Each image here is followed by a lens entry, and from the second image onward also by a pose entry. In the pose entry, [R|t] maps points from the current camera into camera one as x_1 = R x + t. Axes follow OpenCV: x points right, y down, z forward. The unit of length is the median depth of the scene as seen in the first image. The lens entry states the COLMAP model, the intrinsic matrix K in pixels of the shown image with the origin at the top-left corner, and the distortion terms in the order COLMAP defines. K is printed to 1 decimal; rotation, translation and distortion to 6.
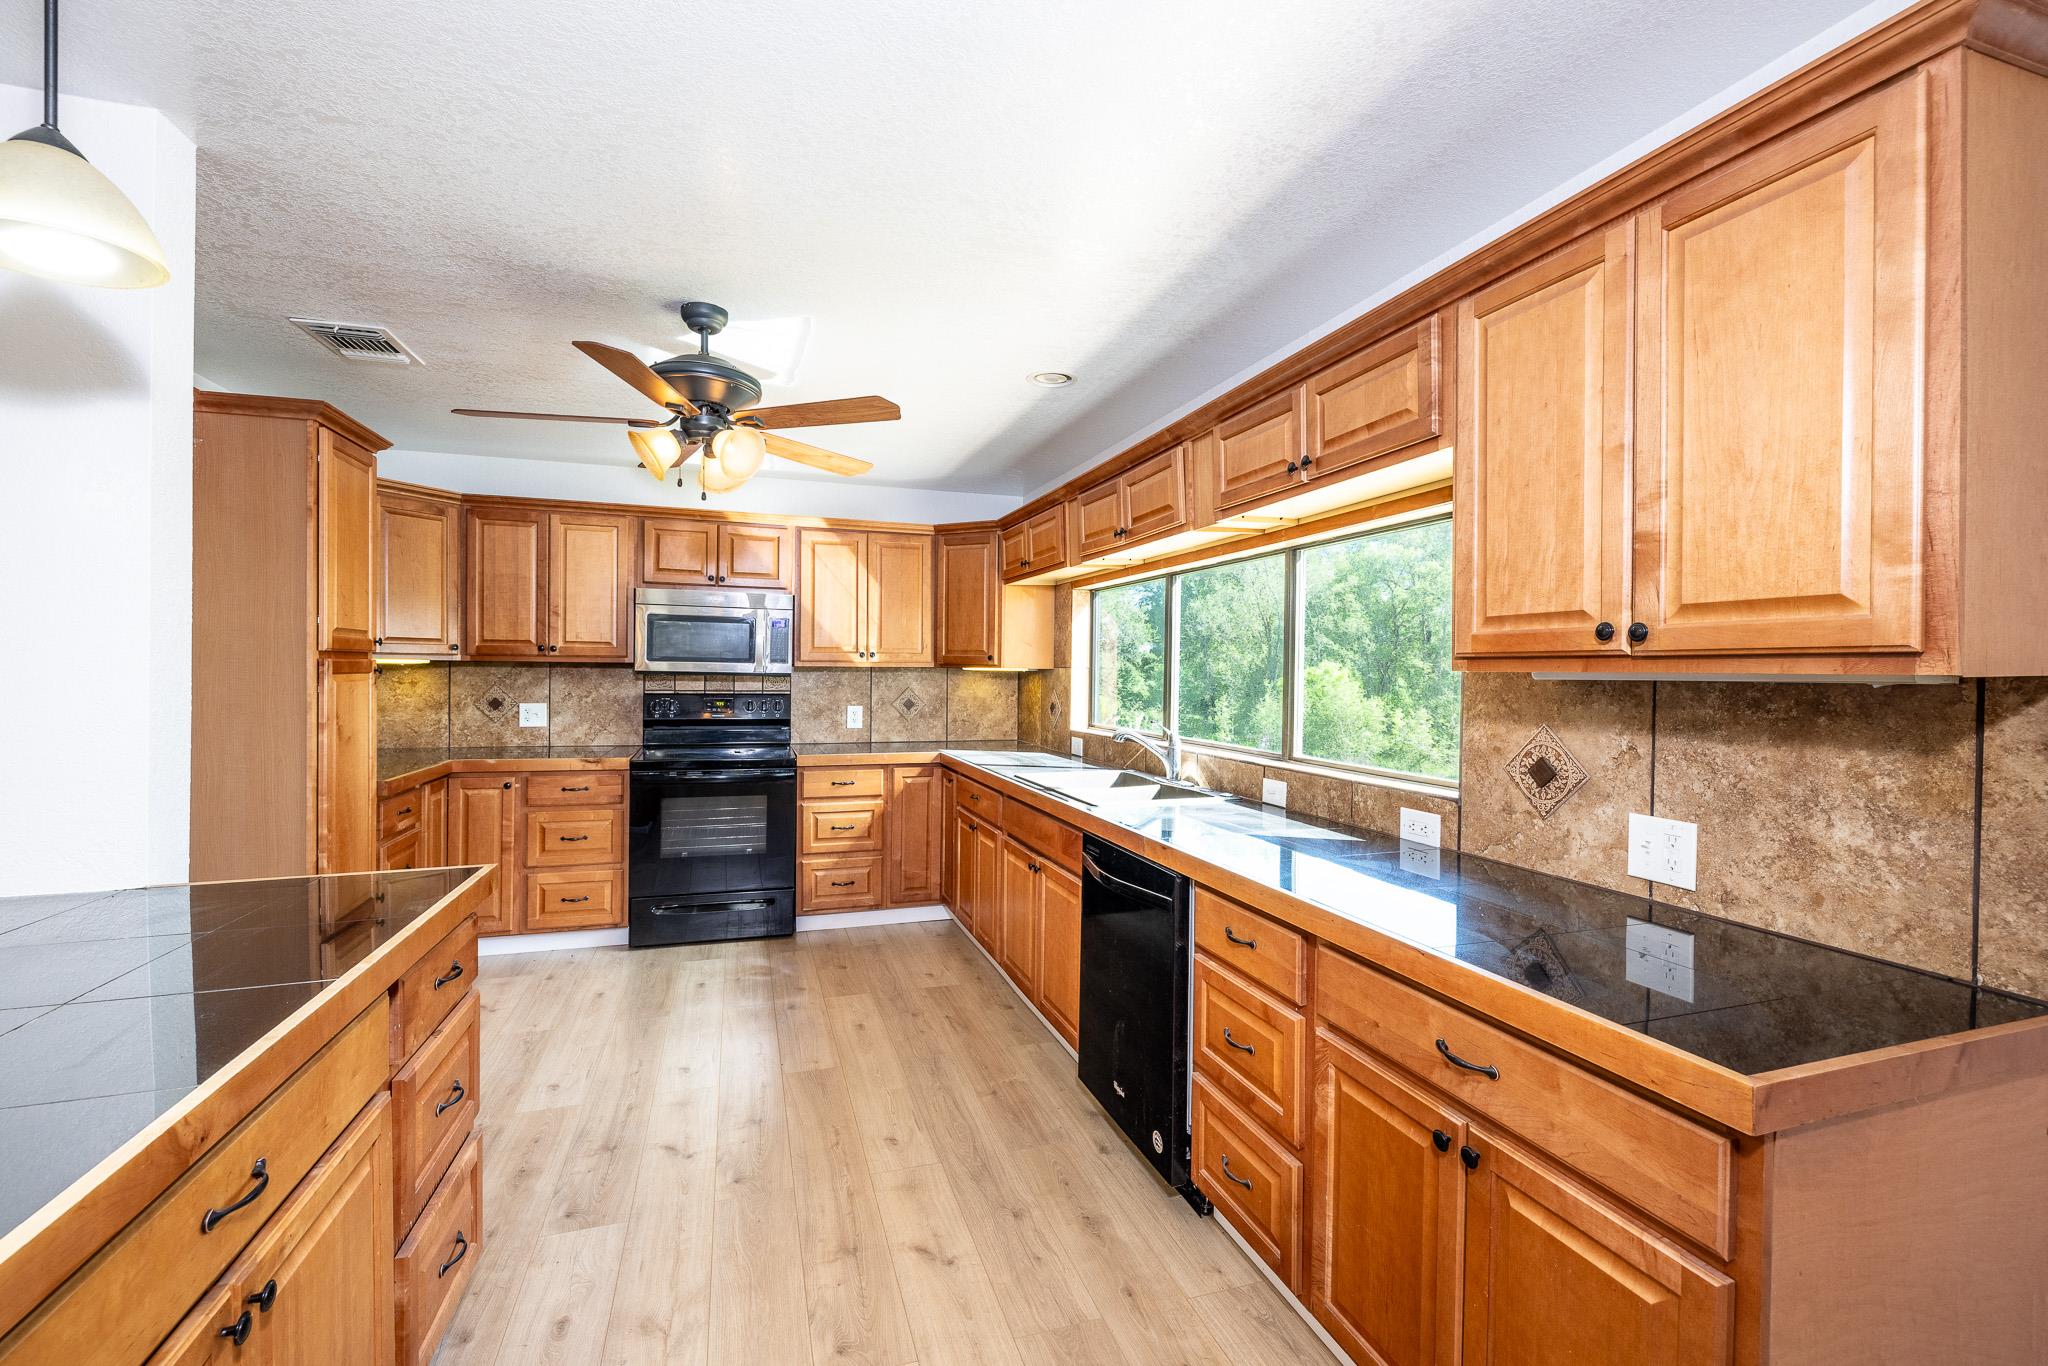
lens RADIAL K [[853.6, 0, 1025.9], [0, 853.6, 673.2], [0, 0, 1]] dist [-0.001057, -0.000135]
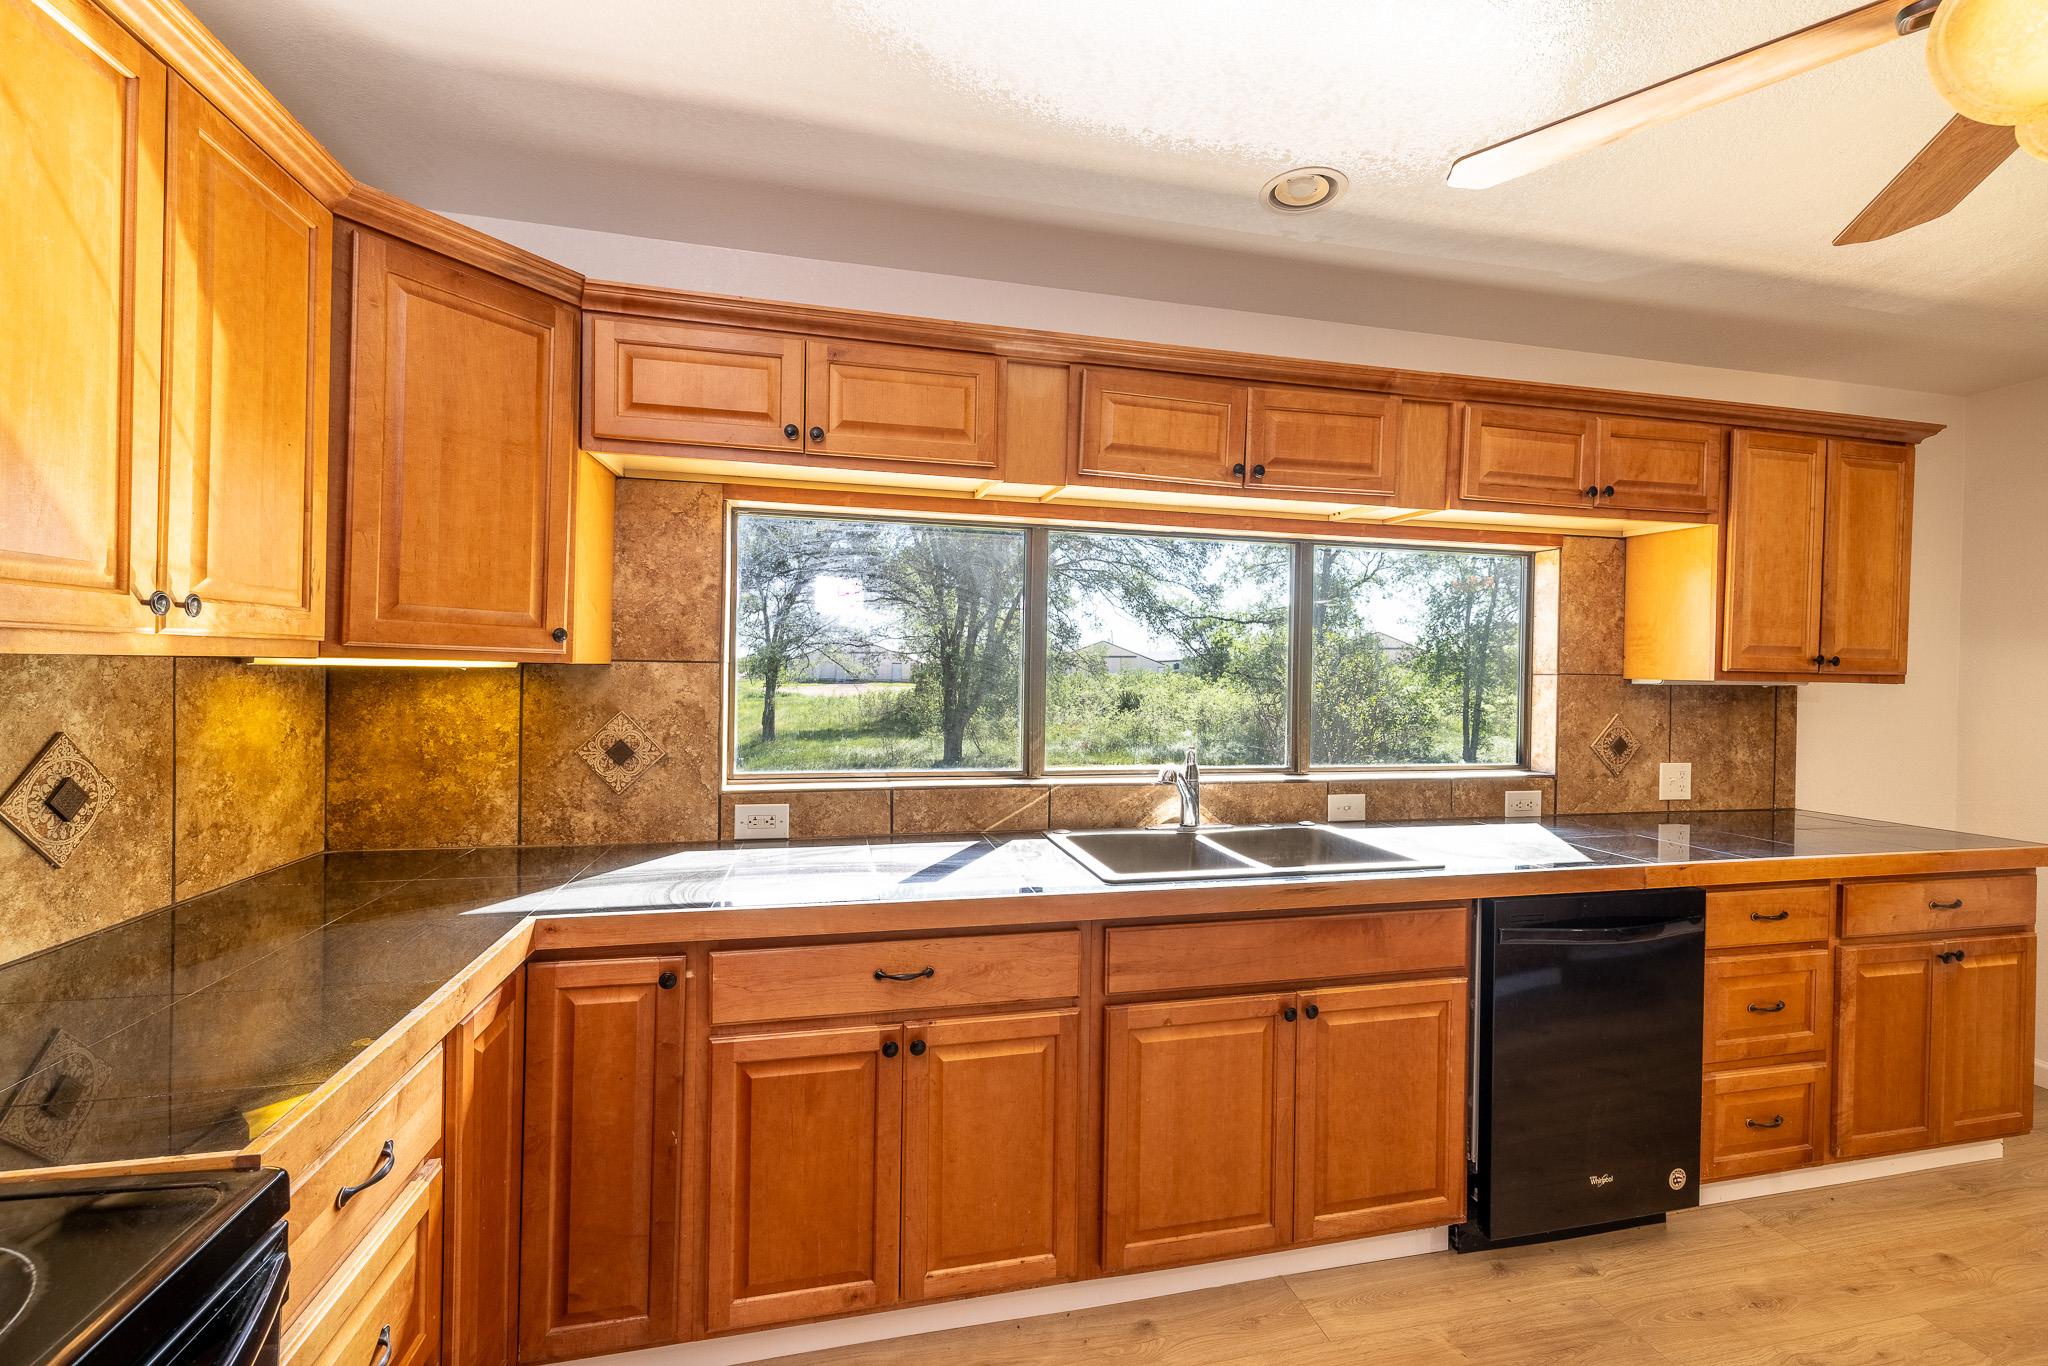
lens RADIAL K [[853.6, 0, 1025.9], [0, 853.6, 673.2], [0, 0, 1]] dist [-0.001057, -0.000135]
pose [[0.093464, -0.021567, 0.995389, -1.043895], [-0.015247, 0.999617, 0.023090, -0.032054], [-0.995506, -0.017335, 0.093100, 2.023894]]
